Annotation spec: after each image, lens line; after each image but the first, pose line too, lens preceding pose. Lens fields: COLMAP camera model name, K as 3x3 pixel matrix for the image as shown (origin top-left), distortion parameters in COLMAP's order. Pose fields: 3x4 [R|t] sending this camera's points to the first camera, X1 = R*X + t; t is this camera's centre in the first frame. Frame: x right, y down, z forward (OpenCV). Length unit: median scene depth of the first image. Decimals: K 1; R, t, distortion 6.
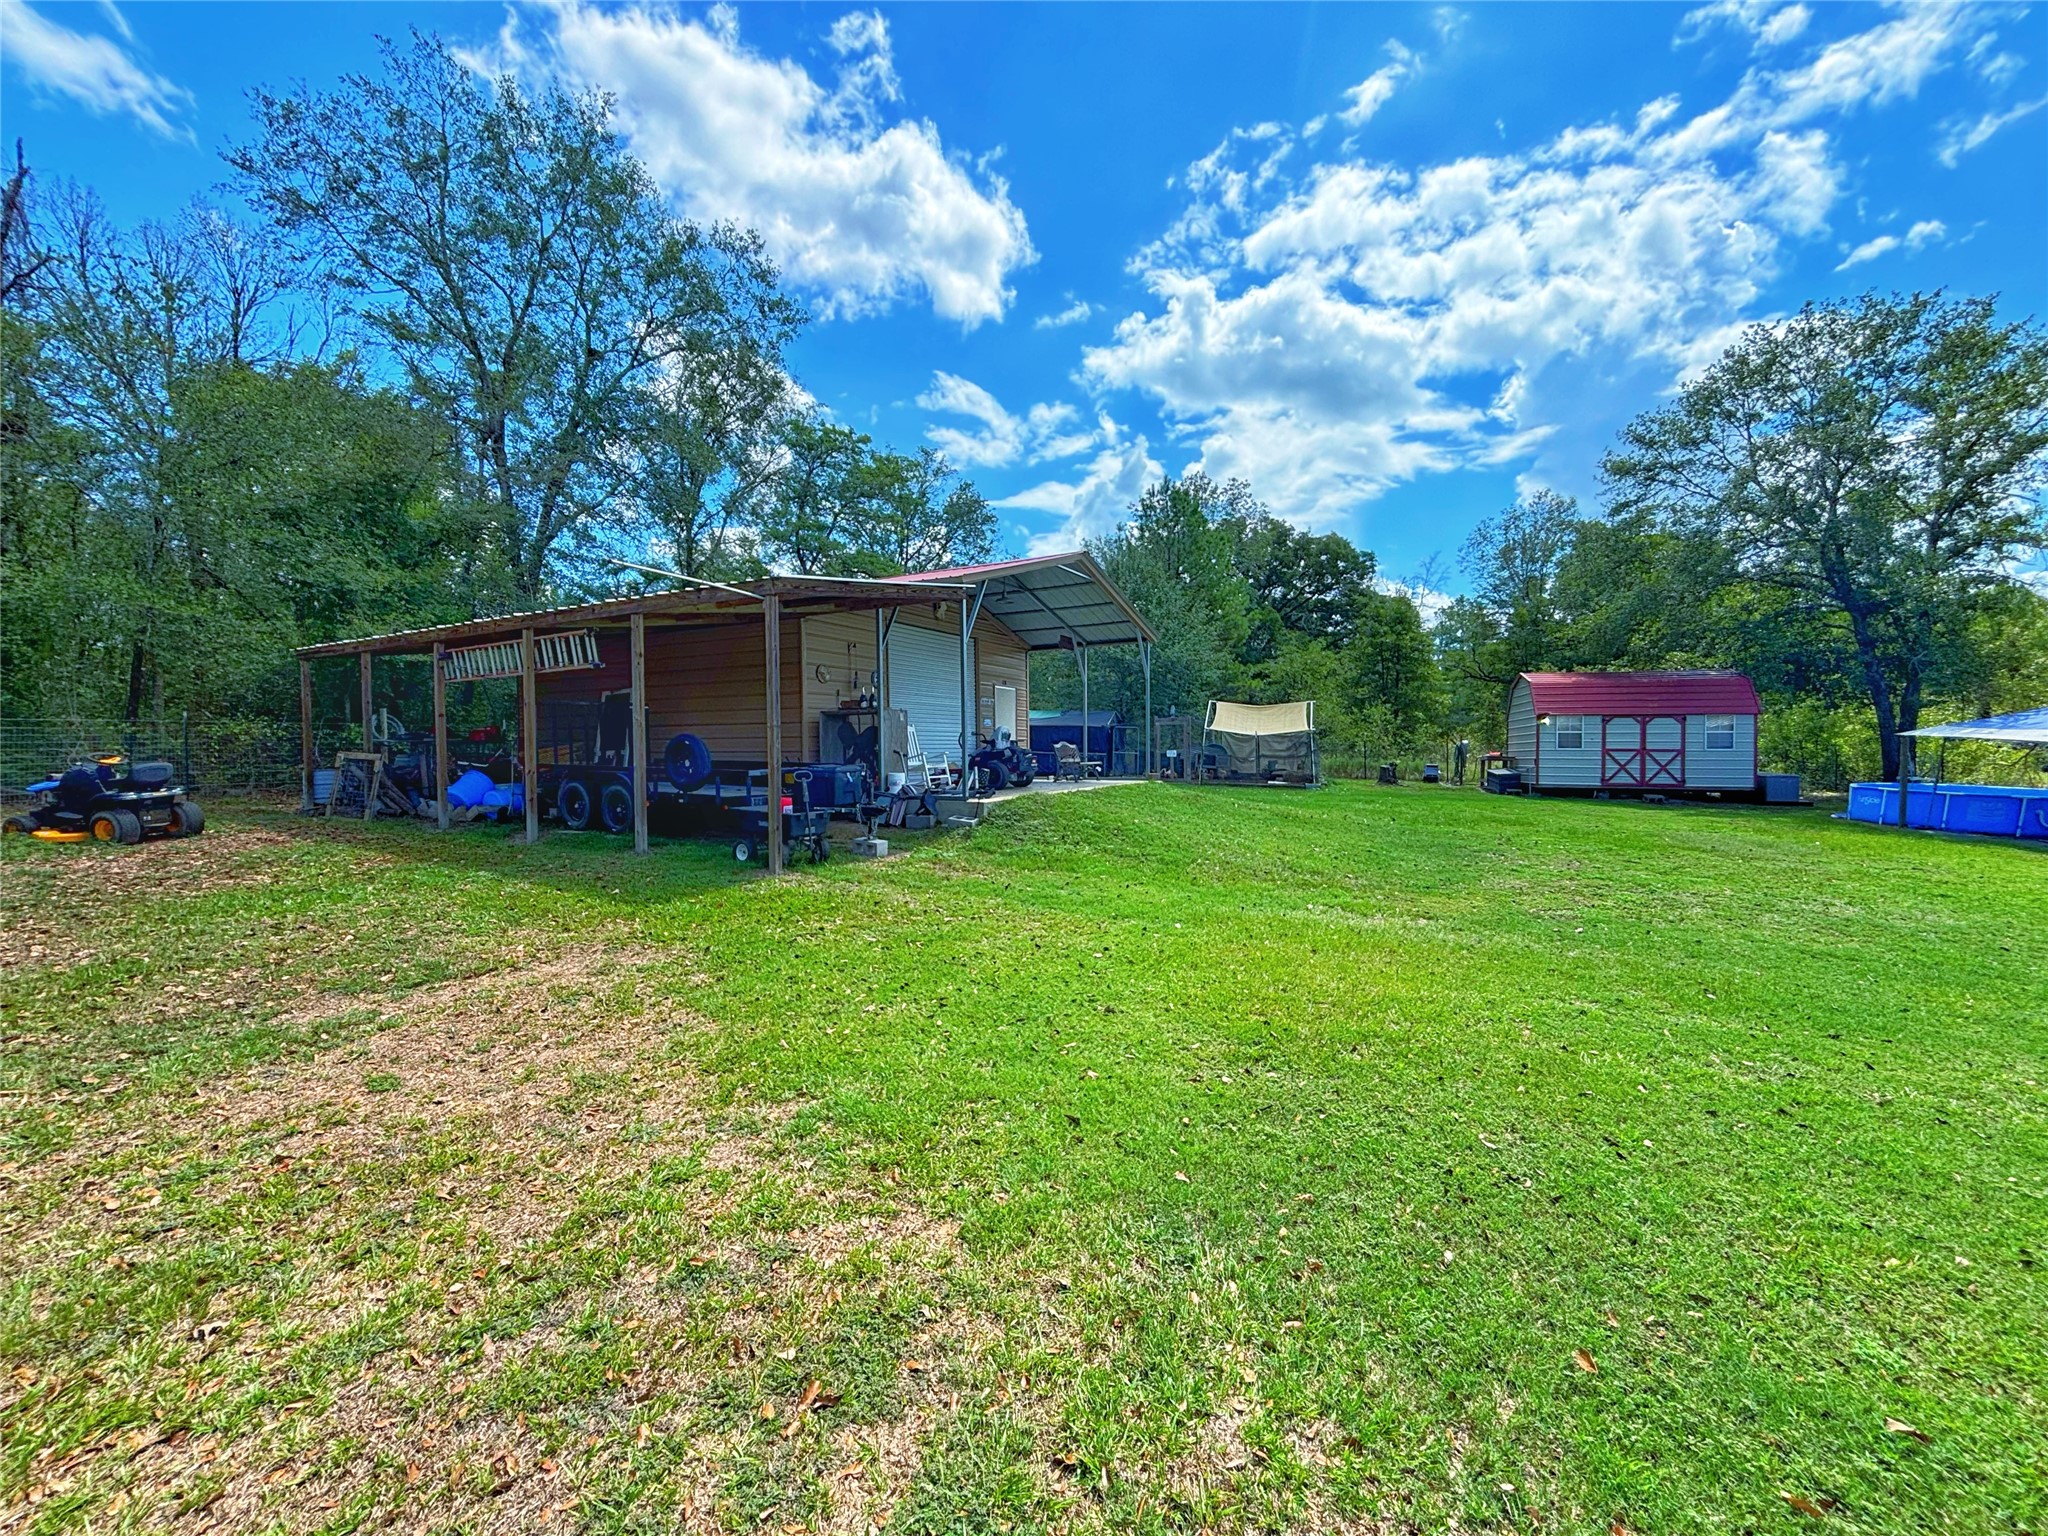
lens RADIAL K [[828.8, 0, 1019.1], [0, 828.8, 766.5], [0, 0, 1]] dist [-0.008185, 0.001228]
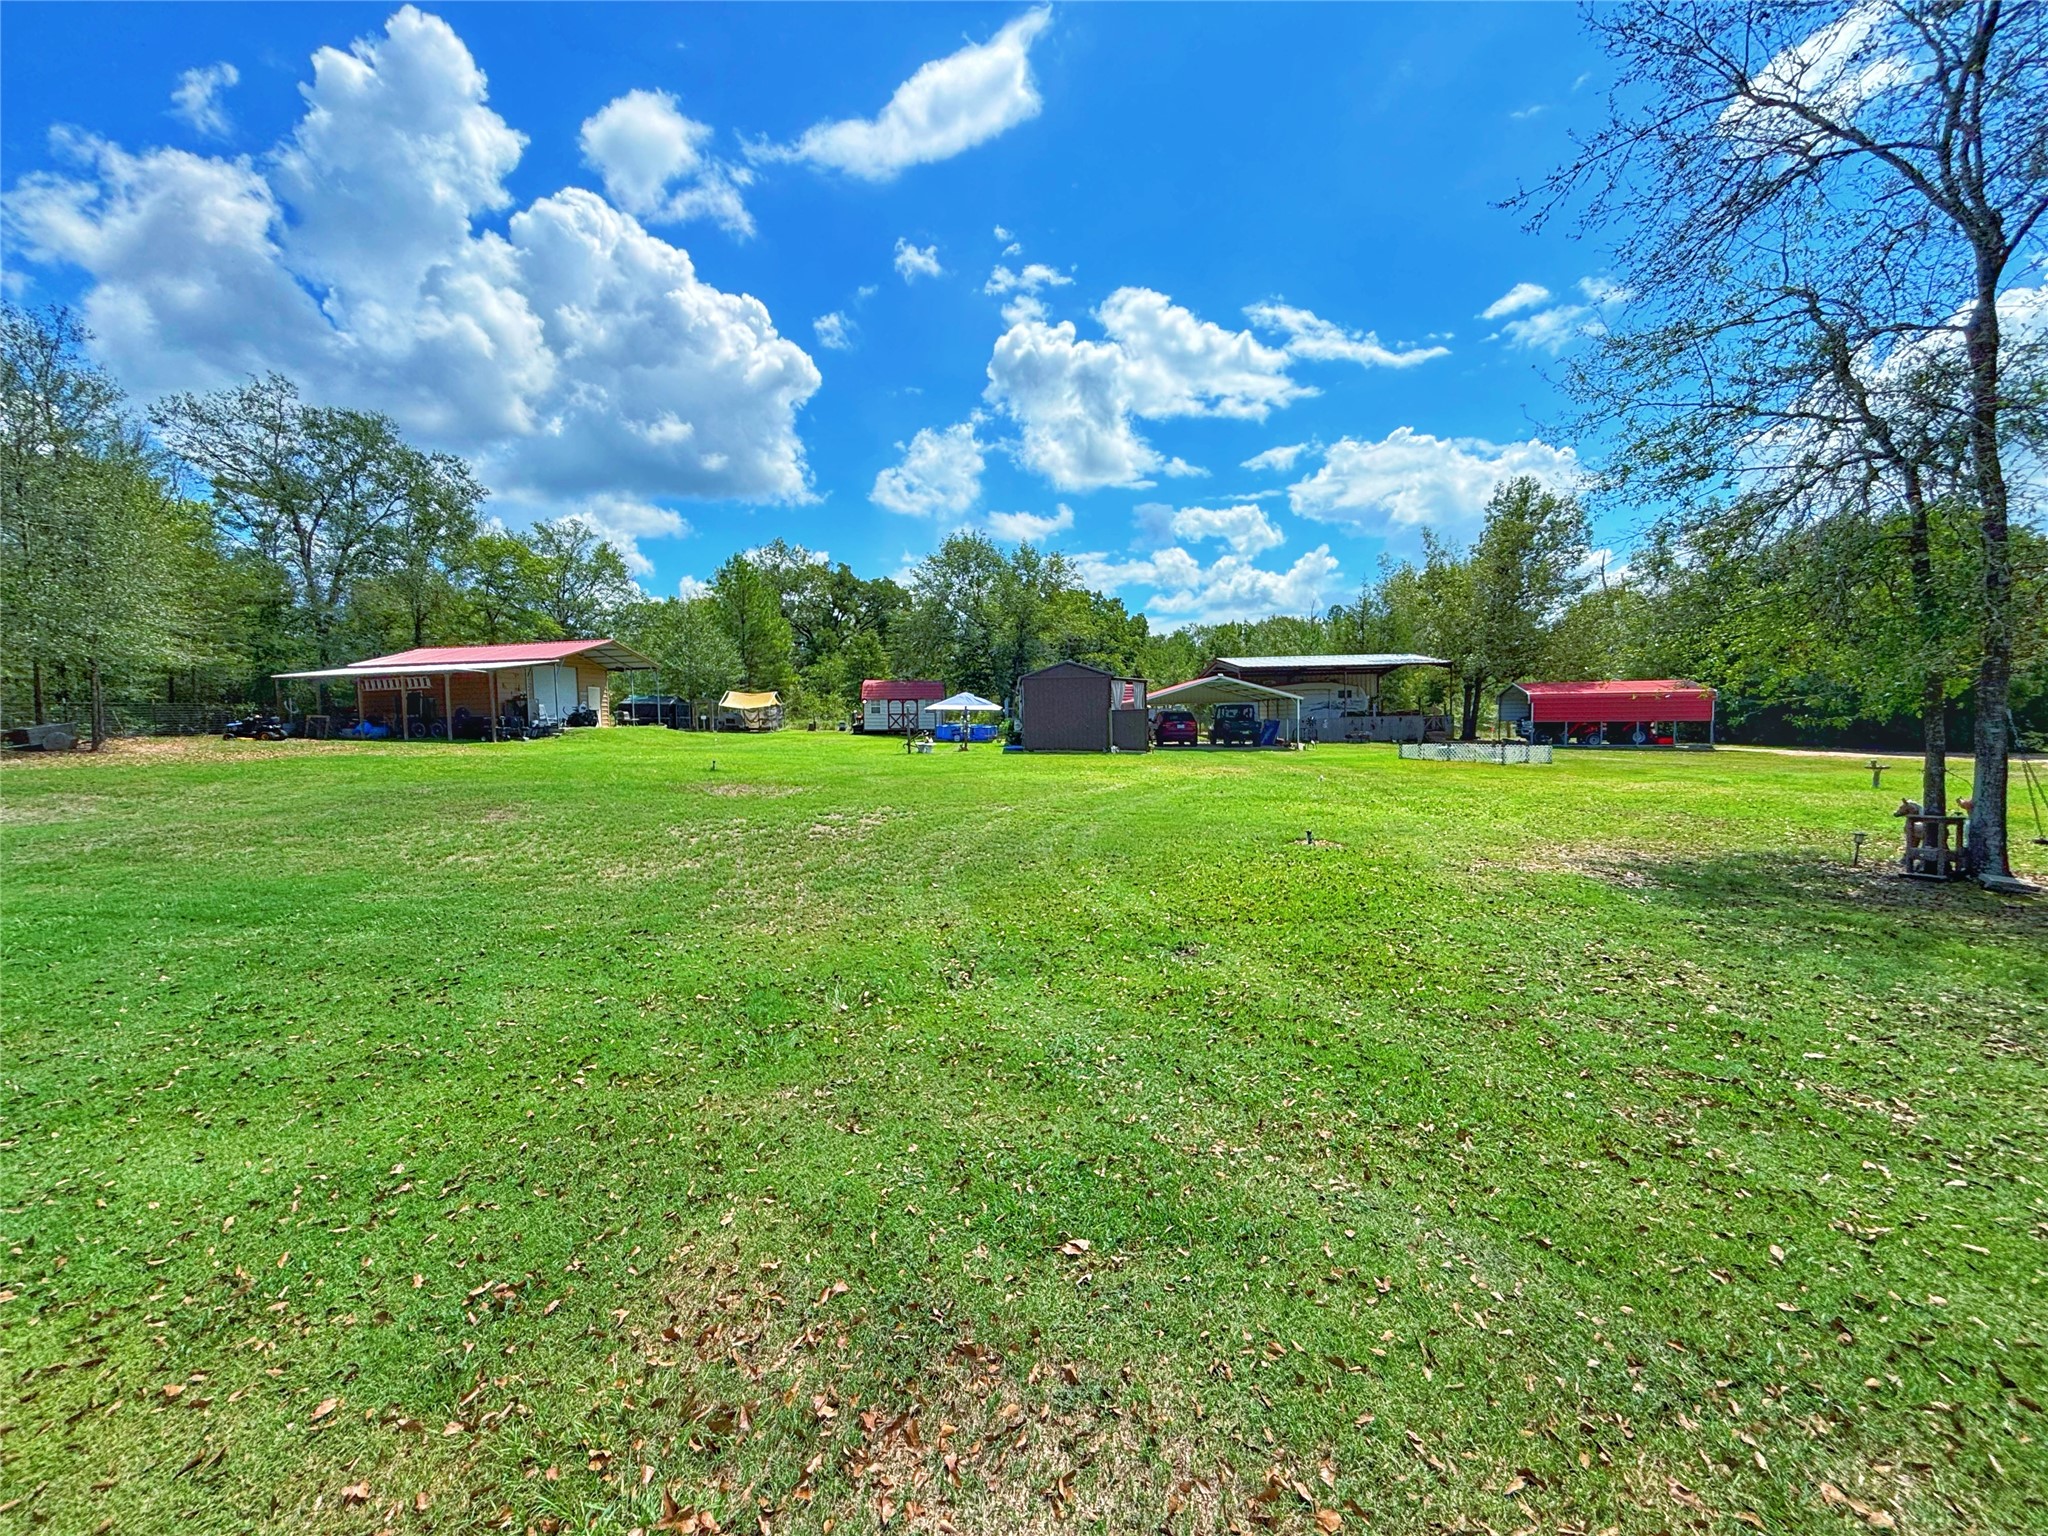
lens RADIAL K [[828.8, 0, 1035.9], [0, 828.8, 771.6], [0, 0, 1]] dist [-0.008185, 0.001228]
pose [[0.942307, -0.026951, 0.333662, 0.315936], [0.015842, 0.999227, 0.035971, 0.066349], [-0.334373, -0.028609, 0.942006, -1.384229]]
